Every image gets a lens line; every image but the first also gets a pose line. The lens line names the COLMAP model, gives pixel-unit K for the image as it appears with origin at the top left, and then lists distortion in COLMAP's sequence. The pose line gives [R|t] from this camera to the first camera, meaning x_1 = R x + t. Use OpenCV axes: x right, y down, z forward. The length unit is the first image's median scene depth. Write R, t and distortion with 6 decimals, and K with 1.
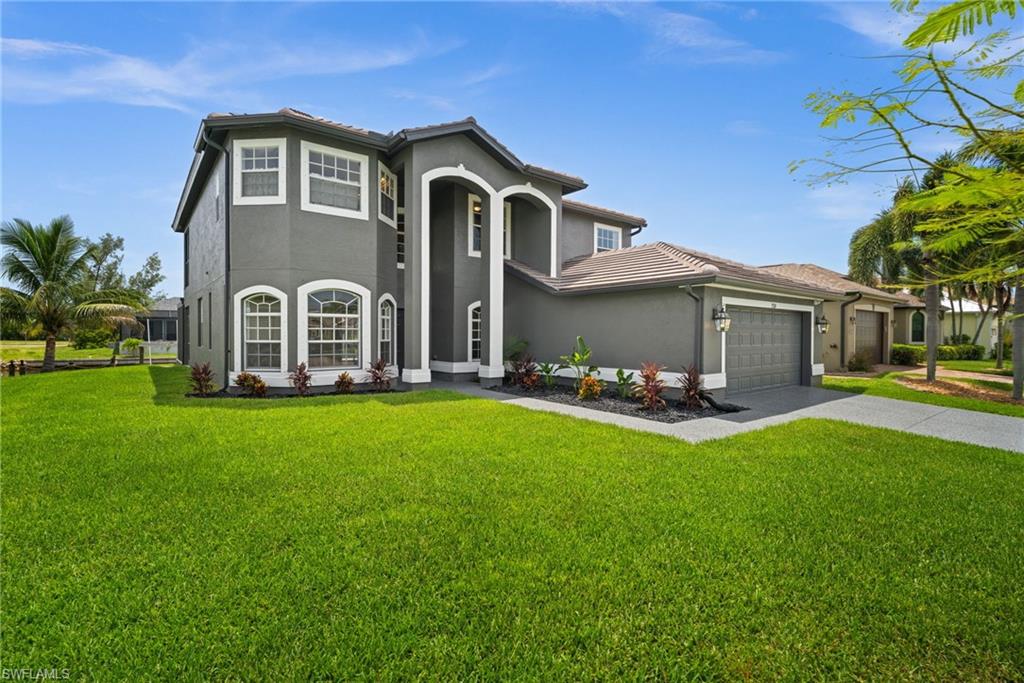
lens RADIAL K [[477.3, 0, 512.0], [0, 477.3, 341.5], [0, 0, 1]] dist [-0.002043, -0.000175]
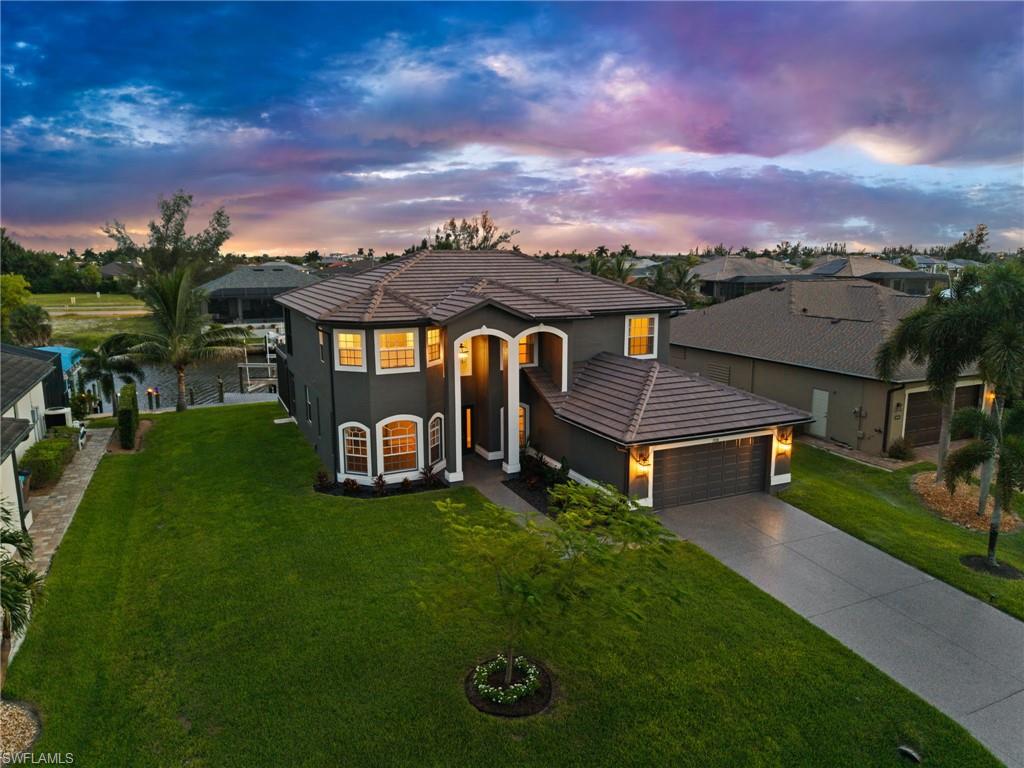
lens RADIAL K [[710.4, 0, 512.0], [0, 710.4, 384.0], [0, 0, 1]] dist [-0.000112, -0.001140]
pose [[0.971092, 0.037731, -0.235707, 0.482871], [0.002289, 0.985912, 0.167250, -0.578311], [0.238696, -0.162955, 0.957324, -1.007047]]
